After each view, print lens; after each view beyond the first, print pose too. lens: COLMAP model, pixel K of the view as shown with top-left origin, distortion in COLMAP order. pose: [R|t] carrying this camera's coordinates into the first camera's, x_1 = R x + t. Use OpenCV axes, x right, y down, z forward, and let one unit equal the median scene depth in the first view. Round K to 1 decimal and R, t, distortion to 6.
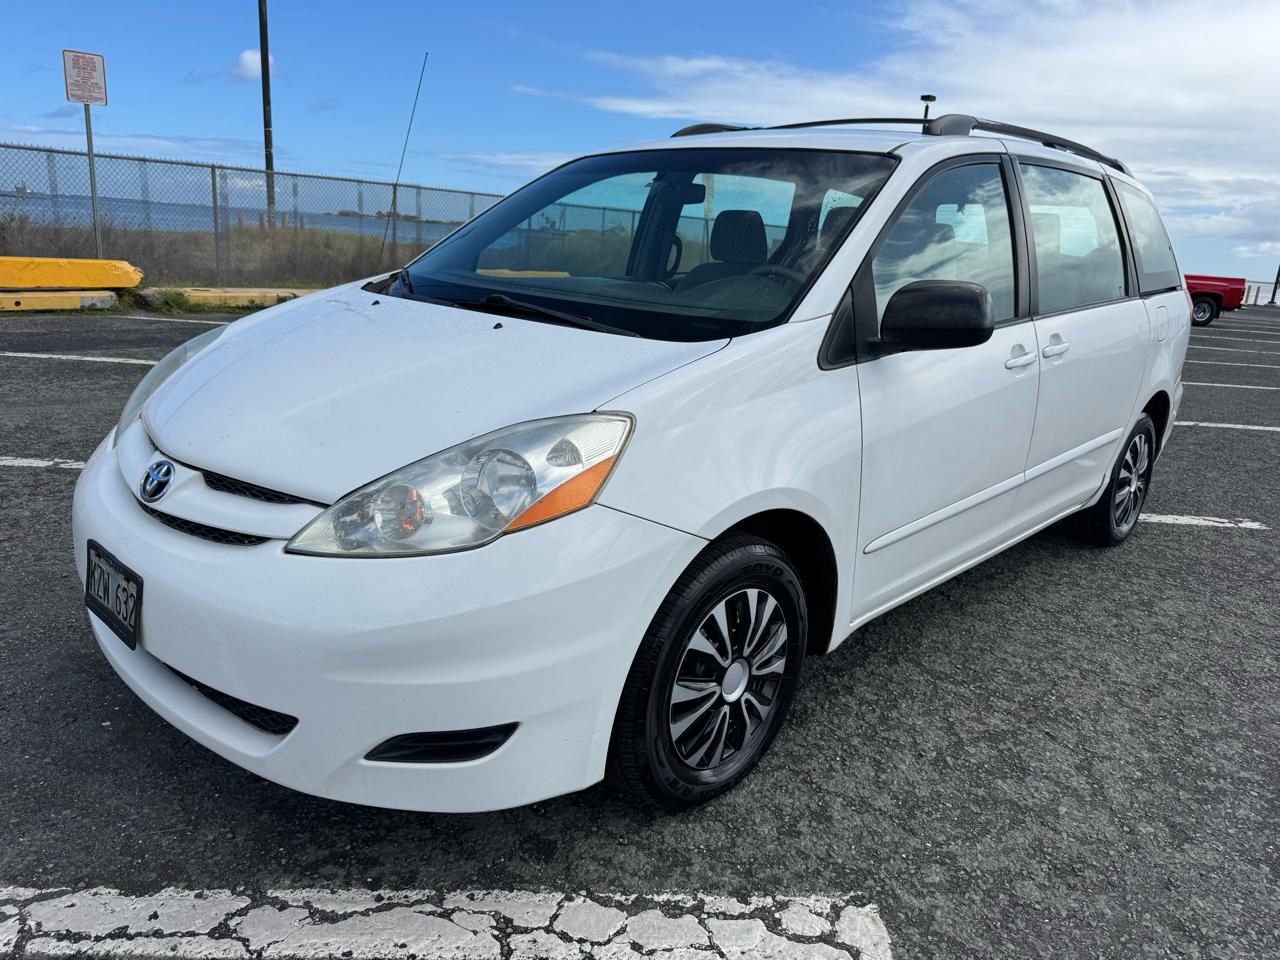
lens RADIAL K [[906.4, 0, 639.1], [0, 906.4, 487.7], [0, 0, 1]] dist [0.024637, -0.029069]
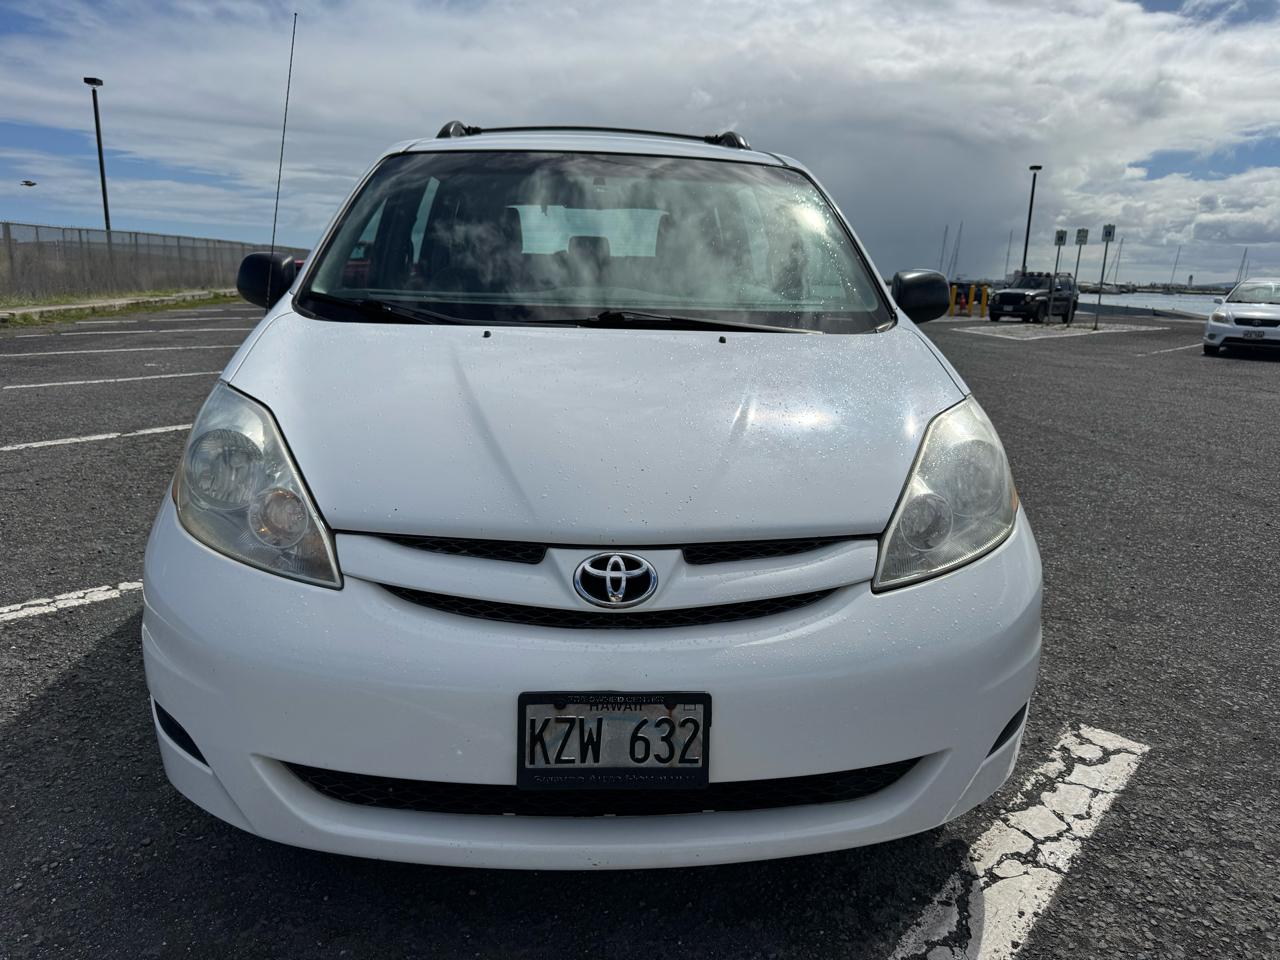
lens RADIAL K [[906.4, 0, 634.7], [0, 906.4, 479.8], [0, 0, 1]] dist [0.024637, -0.029069]
pose [[0.683395, -0.207501, 0.699939, -0.956055], [0.215102, 0.973427, 0.078560, -0.133463], [-0.697641, 0.096871, 0.709869, 0.406904]]
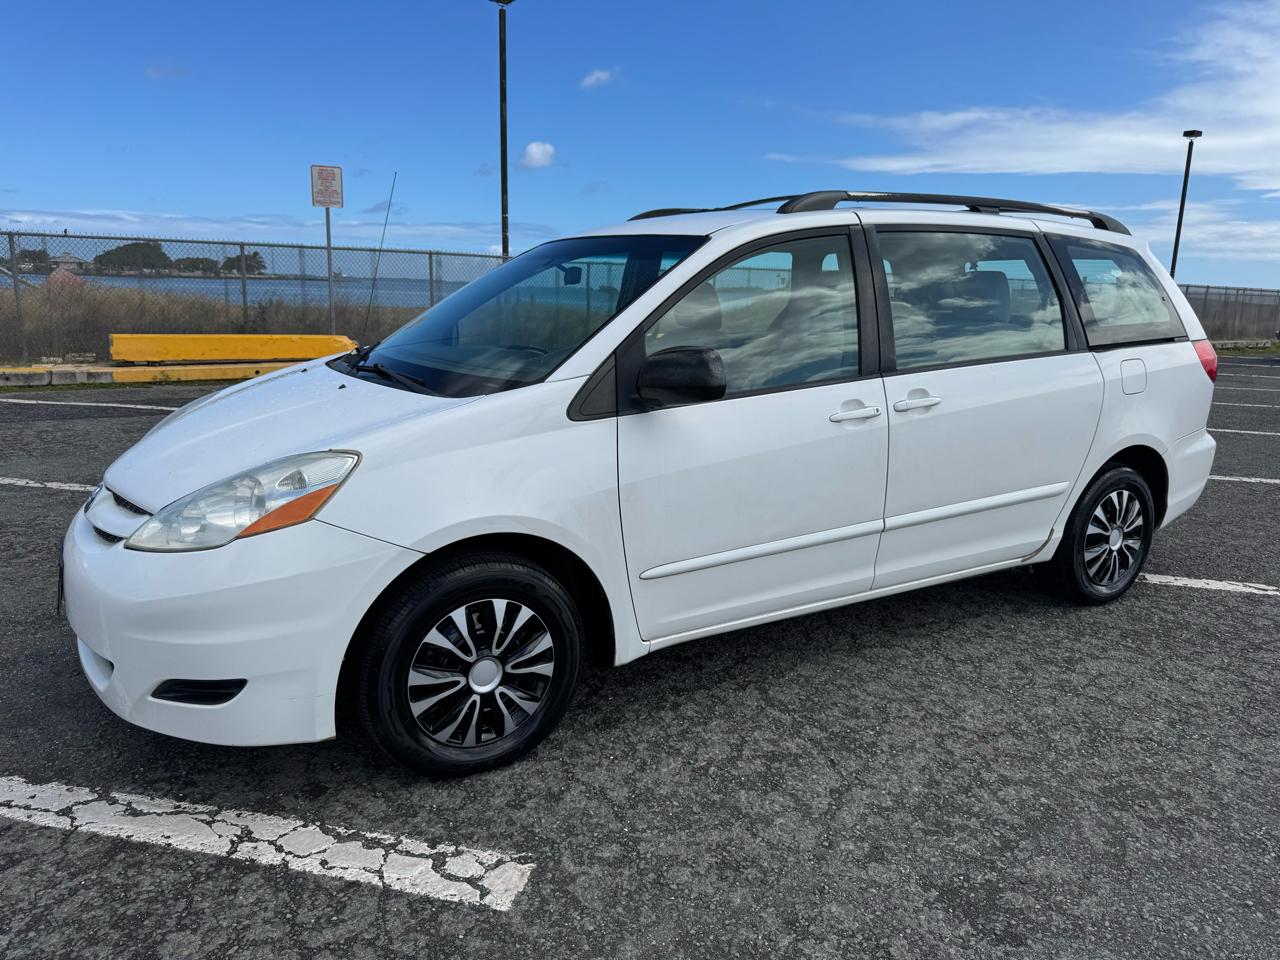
lens RADIAL K [[906.4, 0, 642.7], [0, 906.4, 487.2], [0, 0, 1]] dist [0.024637, -0.029069]
pose [[0.962723, 0.019335, -0.269797, 0.625663], [-0.036544, 0.997594, -0.058910, 0.025859], [0.268008, 0.066574, 0.961114, -0.127090]]
